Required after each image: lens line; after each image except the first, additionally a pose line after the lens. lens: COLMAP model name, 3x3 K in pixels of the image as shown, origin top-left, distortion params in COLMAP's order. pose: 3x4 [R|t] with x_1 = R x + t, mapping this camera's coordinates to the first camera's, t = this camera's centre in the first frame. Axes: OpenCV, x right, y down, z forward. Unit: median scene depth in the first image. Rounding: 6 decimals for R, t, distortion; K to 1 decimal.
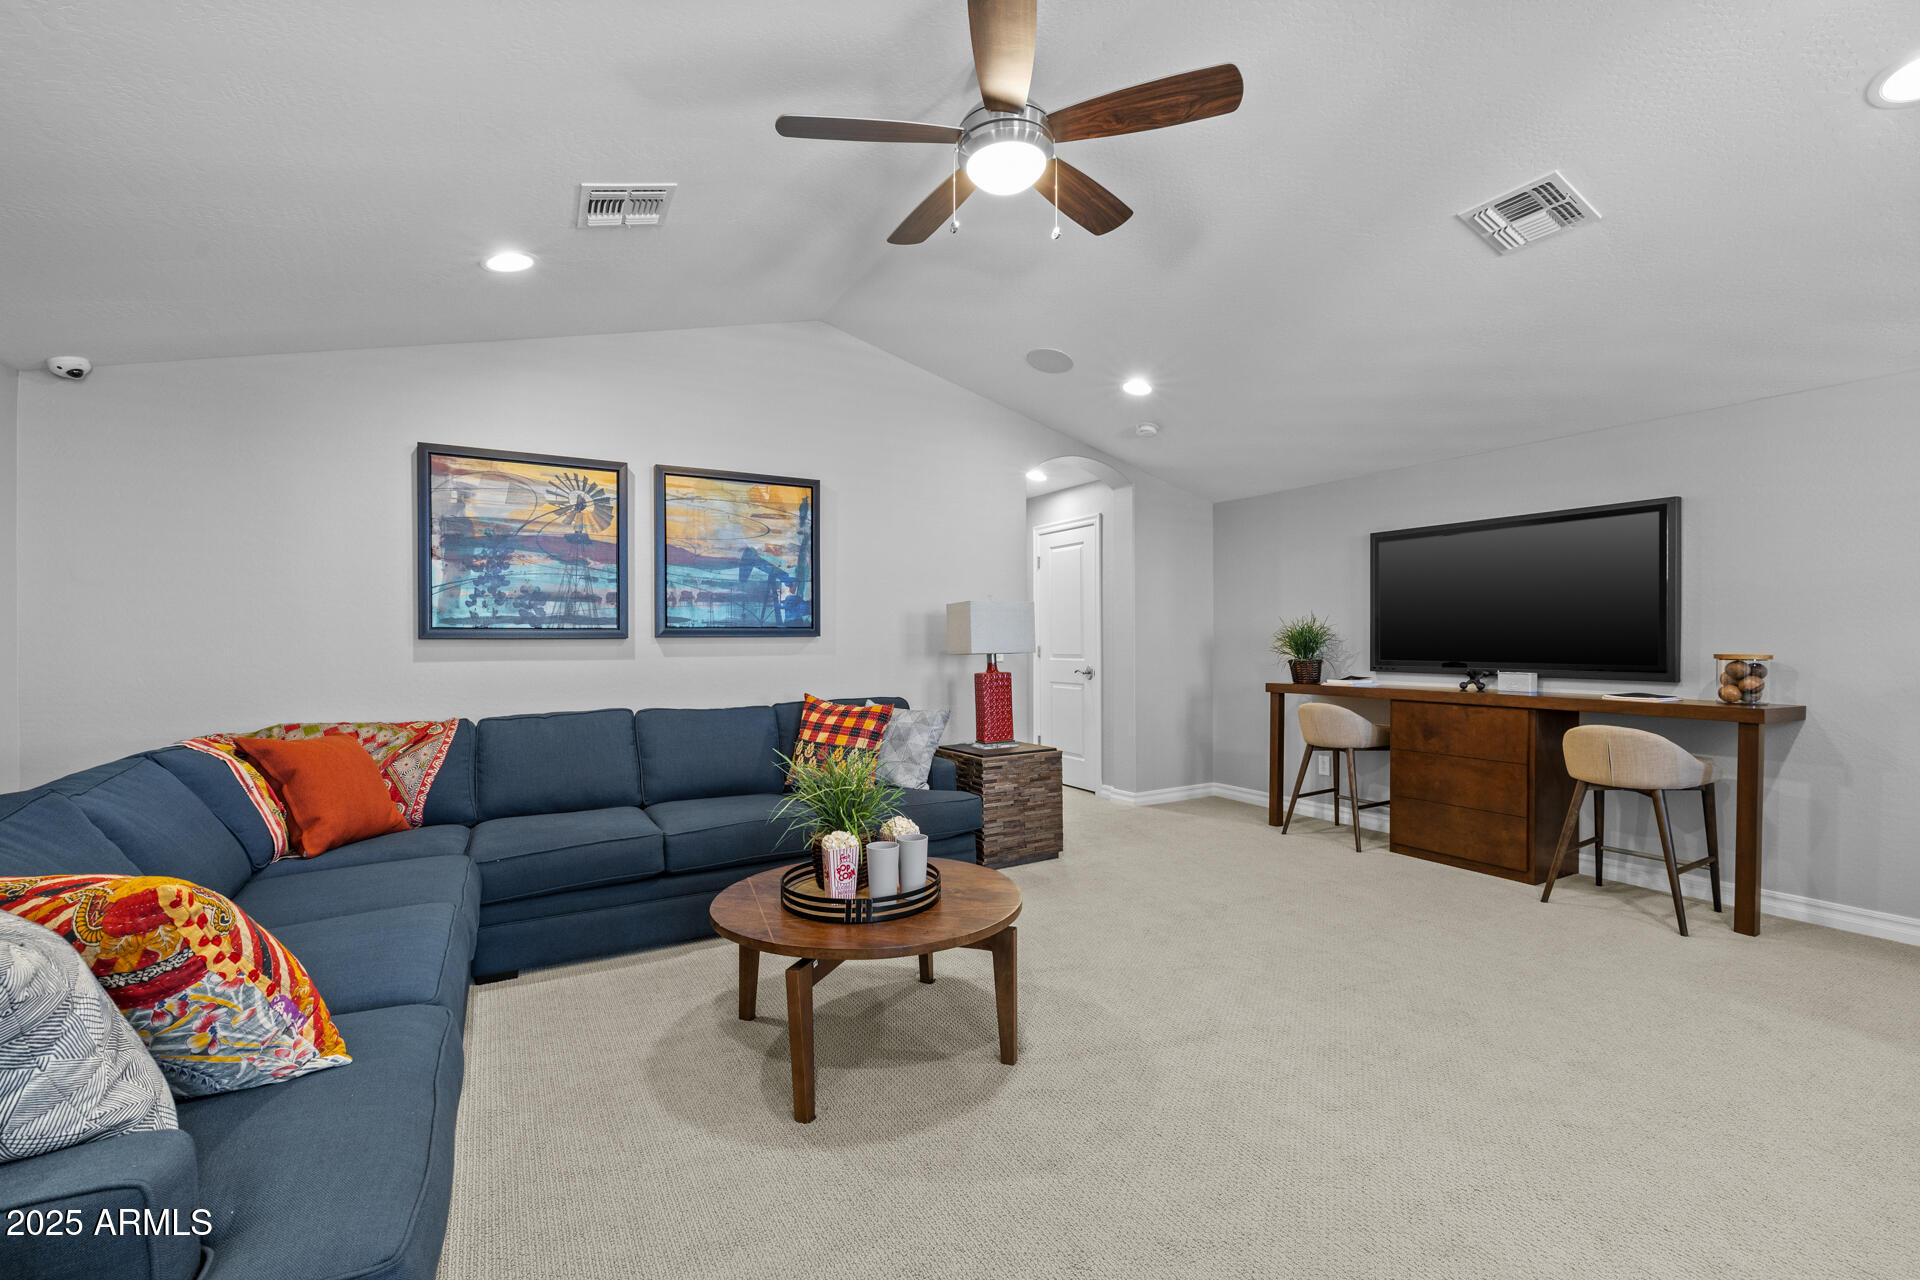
lens RADIAL K [[807.6, 0, 960.5], [0, 807.6, 647.7], [0, 0, 1]] dist [-0.001526, 0.000249]
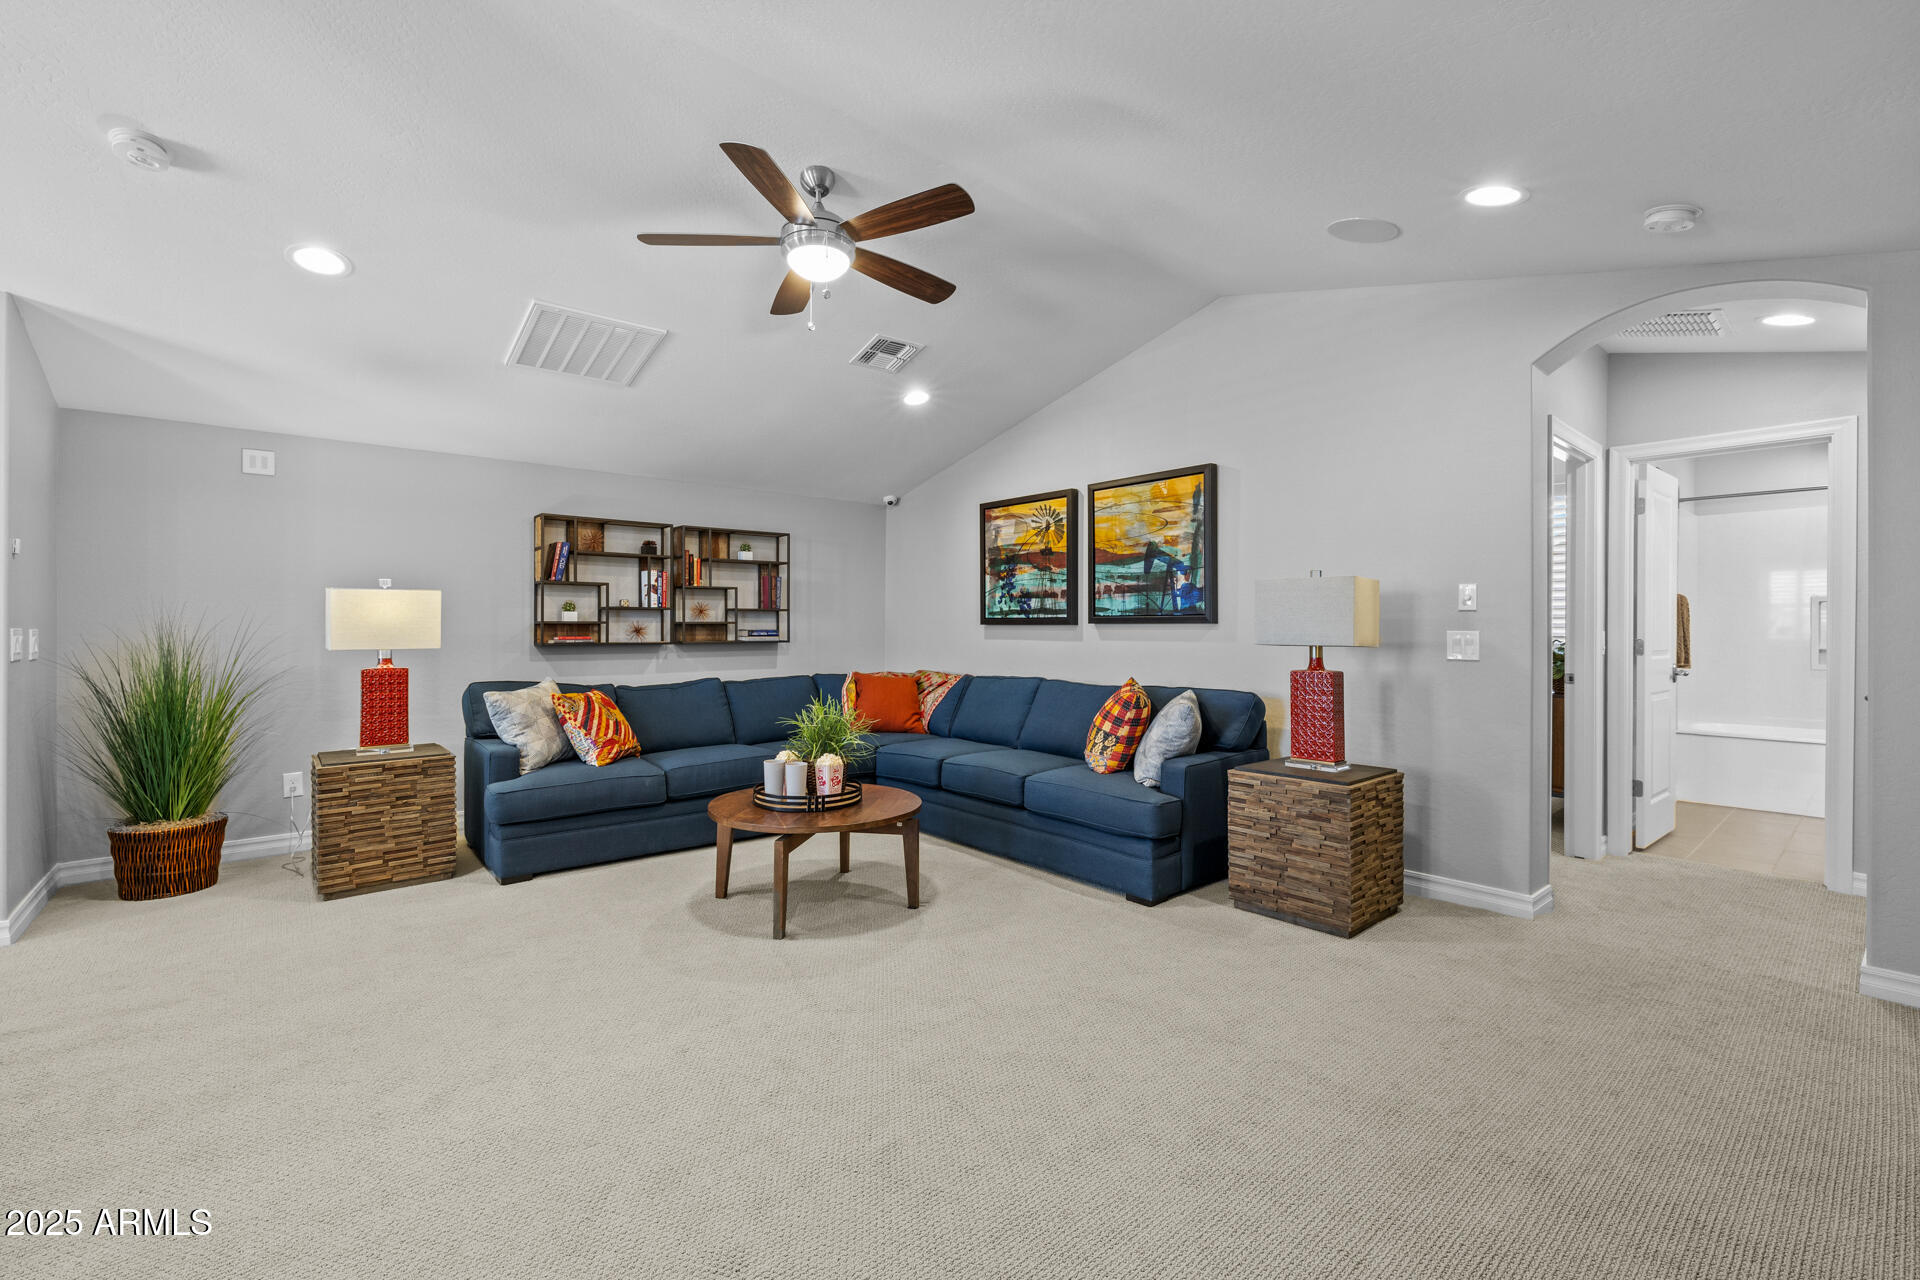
lens RADIAL K [[807.6, 0, 959.8], [0, 807.6, 627.9], [0, 0, 1]] dist [-0.001526, 0.000249]
pose [[0.187336, 0.007741, -0.982265, 0.783688], [-0.009035, 0.999940, 0.006158, -0.012505], [0.982254, 0.007722, 0.187395, 0.560314]]
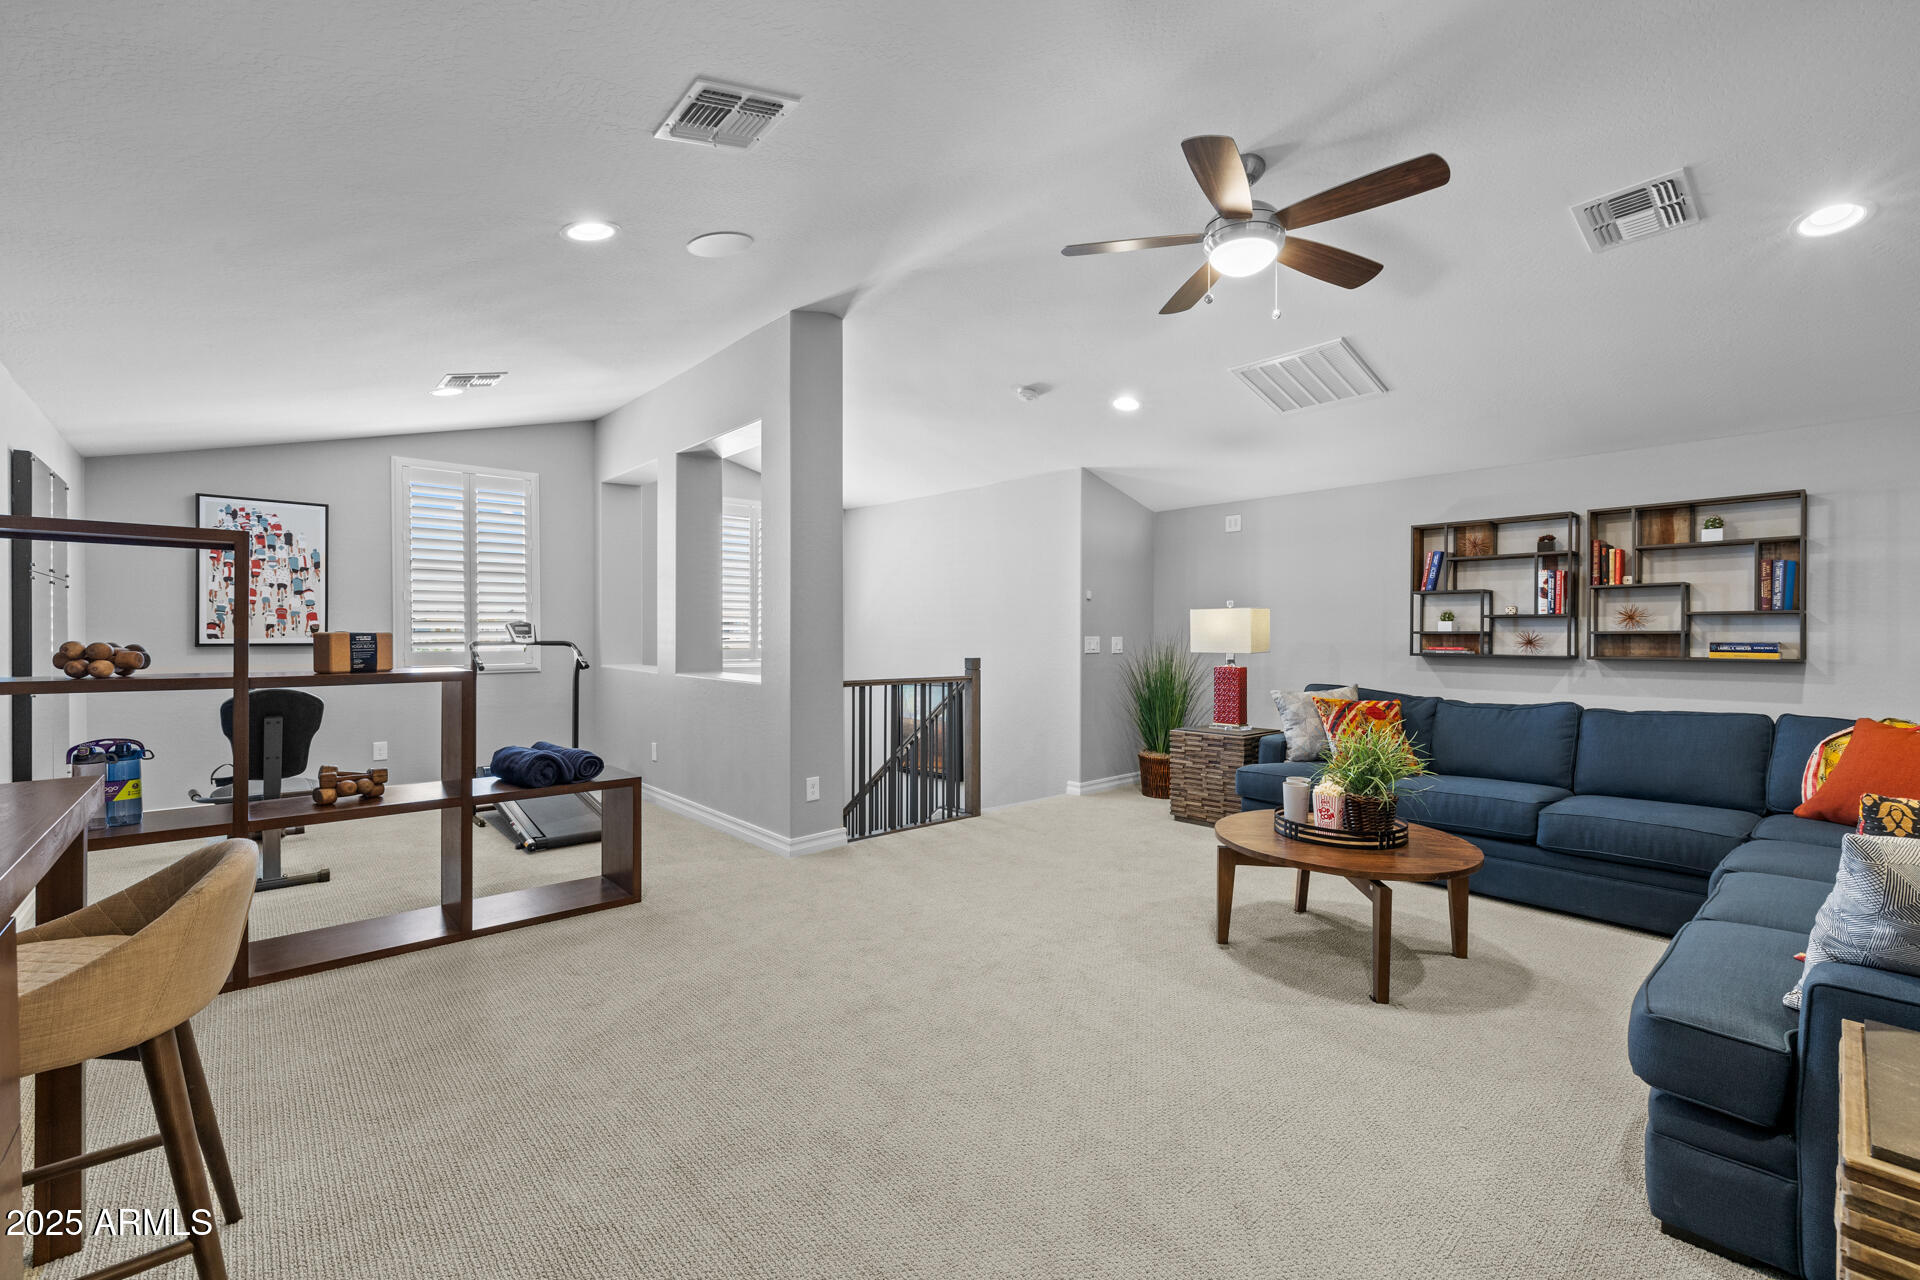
lens RADIAL K [[807.6, 0, 959.1], [0, 807.6, 631.1], [0, 0, 1]] dist [-0.001526, 0.000249]
pose [[-0.978548, -0.000398, -0.206018, 0.422645], [-0.000820, 0.999998, 0.001963, -0.012087], [0.206016, 0.002090, -0.978546, 1.214637]]
